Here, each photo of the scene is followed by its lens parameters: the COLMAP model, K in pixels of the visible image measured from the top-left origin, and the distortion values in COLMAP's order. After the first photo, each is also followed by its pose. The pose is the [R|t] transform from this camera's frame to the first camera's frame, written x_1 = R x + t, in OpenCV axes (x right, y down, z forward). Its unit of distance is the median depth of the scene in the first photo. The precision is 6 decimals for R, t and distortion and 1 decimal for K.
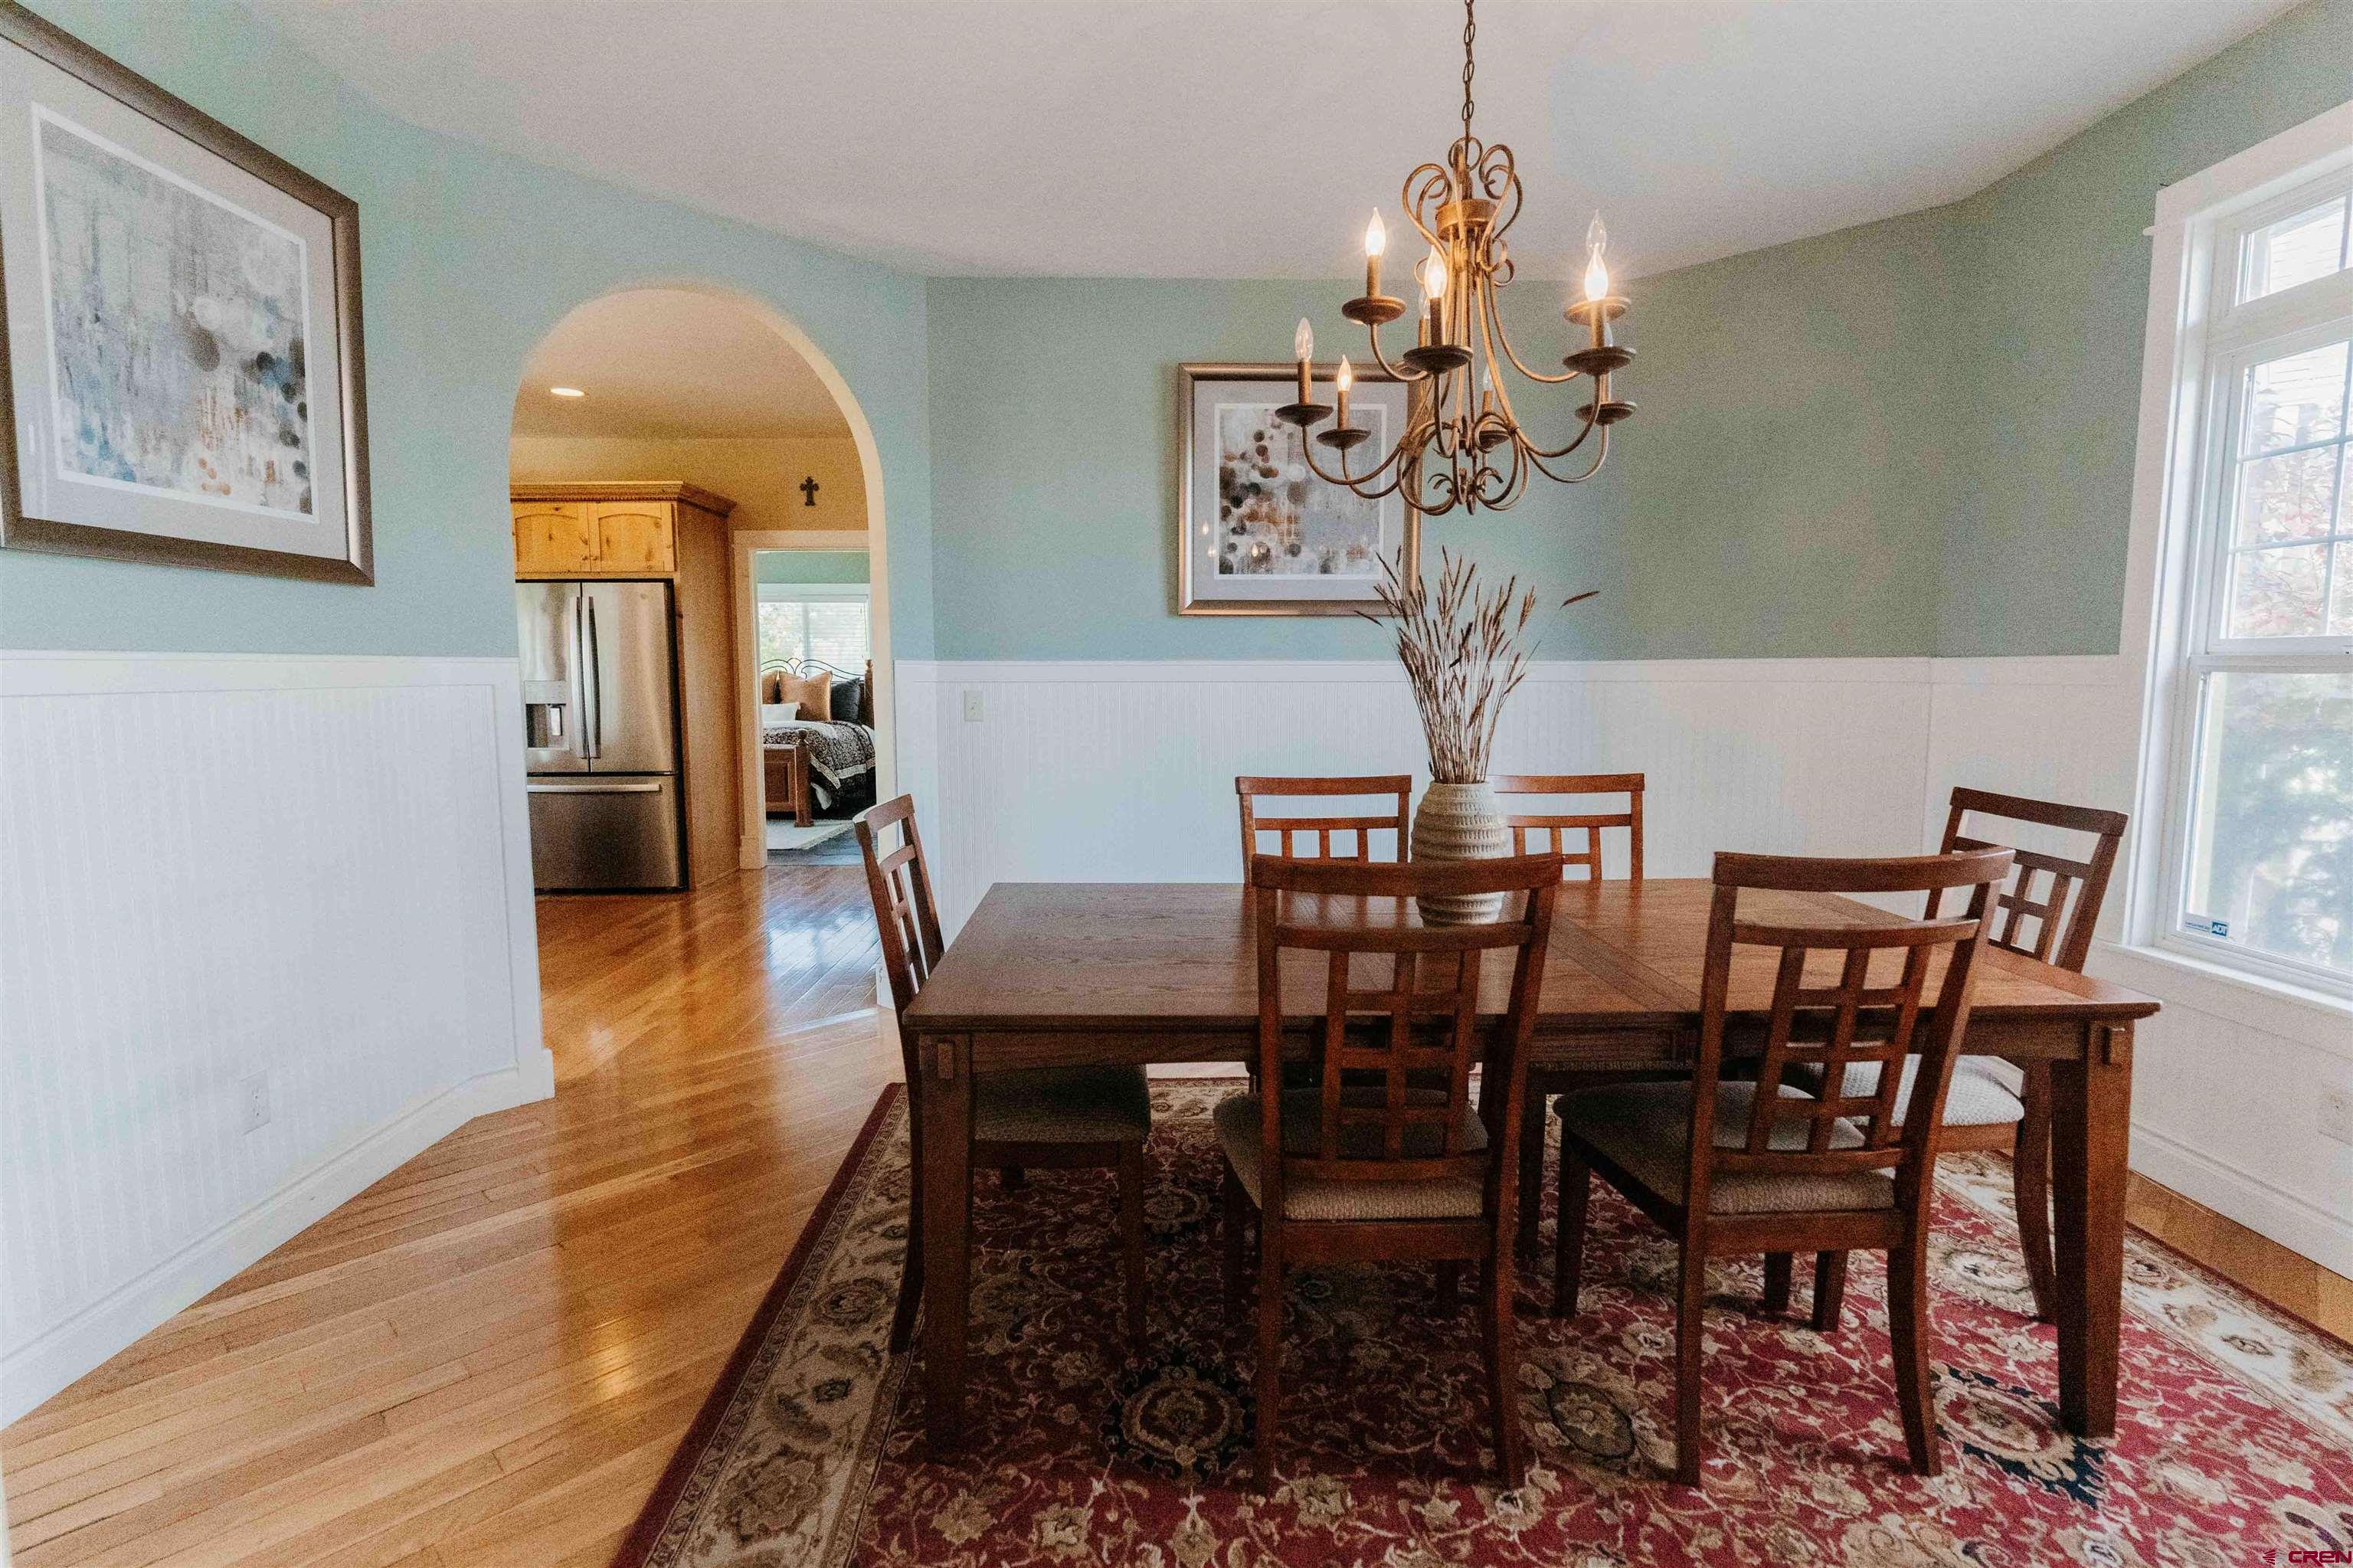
lens RADIAL K [[1124.0, 0, 1178.8], [0, 1124.0, 782.4], [0, 0, 1]] dist [0.001600, 0.000102]
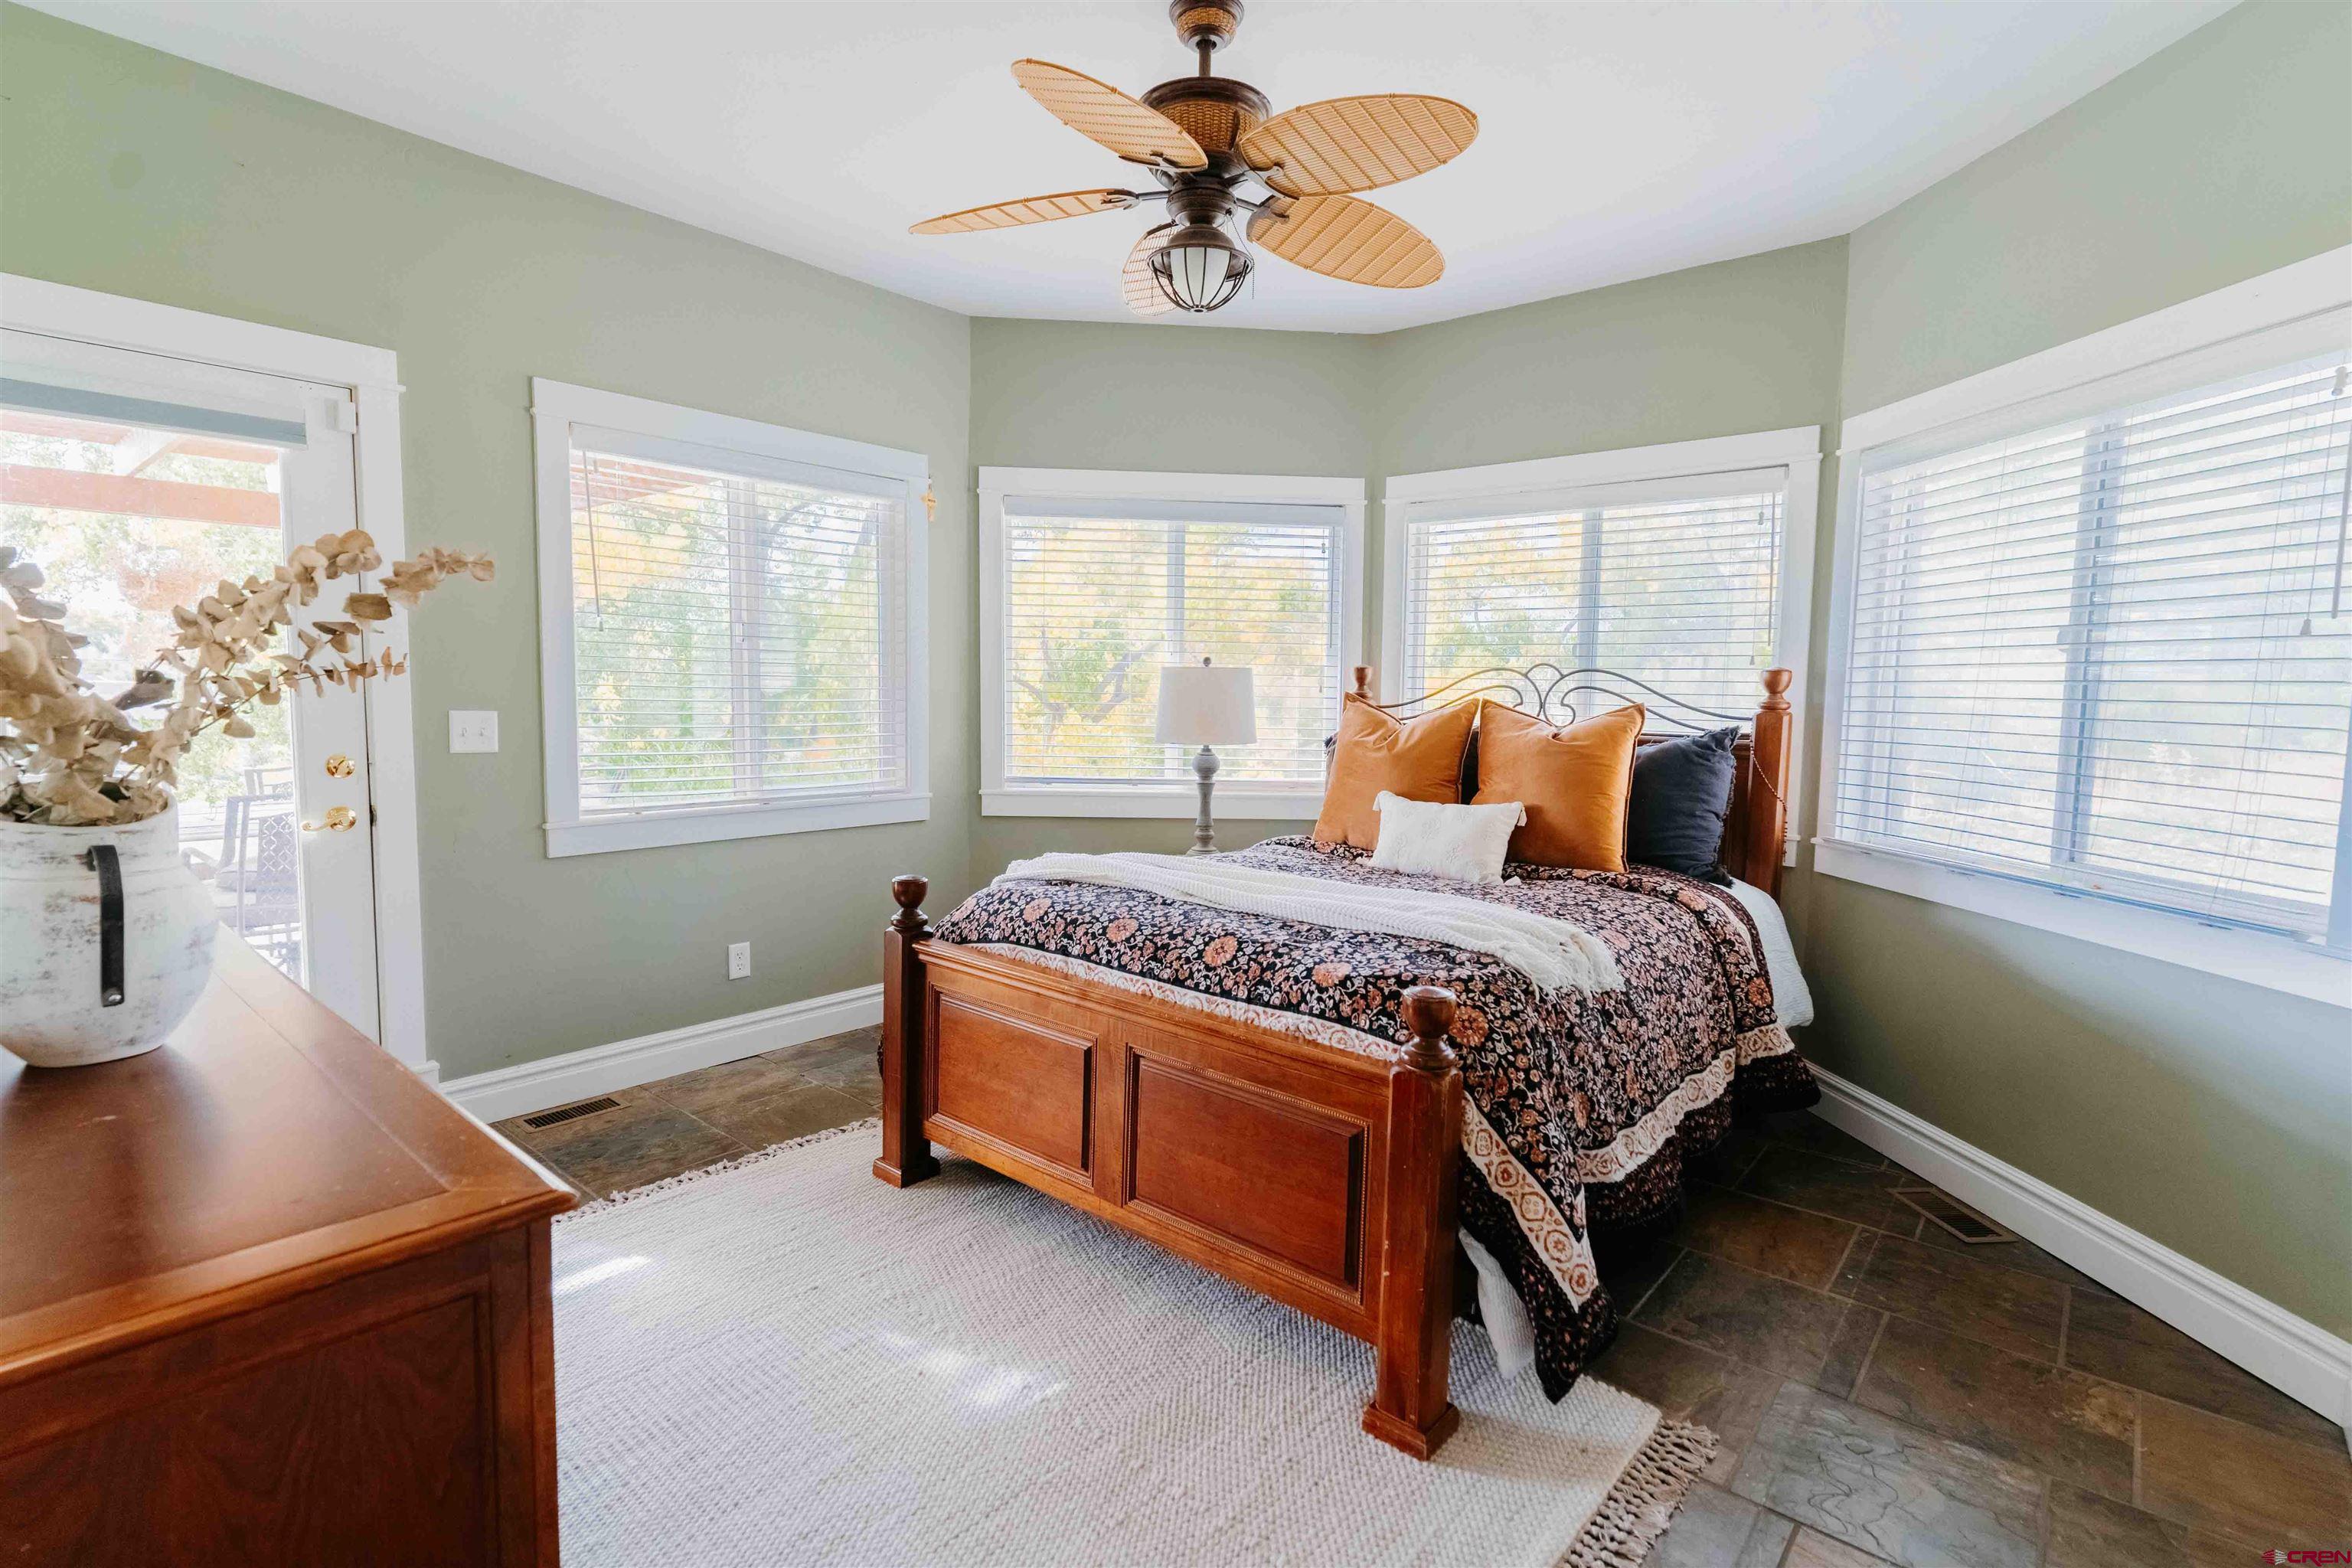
lens RADIAL K [[1123.5, 0, 1178.3], [0, 1123.5, 782.4], [0, 0, 1]] dist [0.001600, 0.000102]
pose [[0.741494, 0.064399, -0.667861, -0.198641], [-0.070640, 0.997344, 0.017741, -0.075508], [0.667230, 0.034023, 0.744074, 0.696295]]
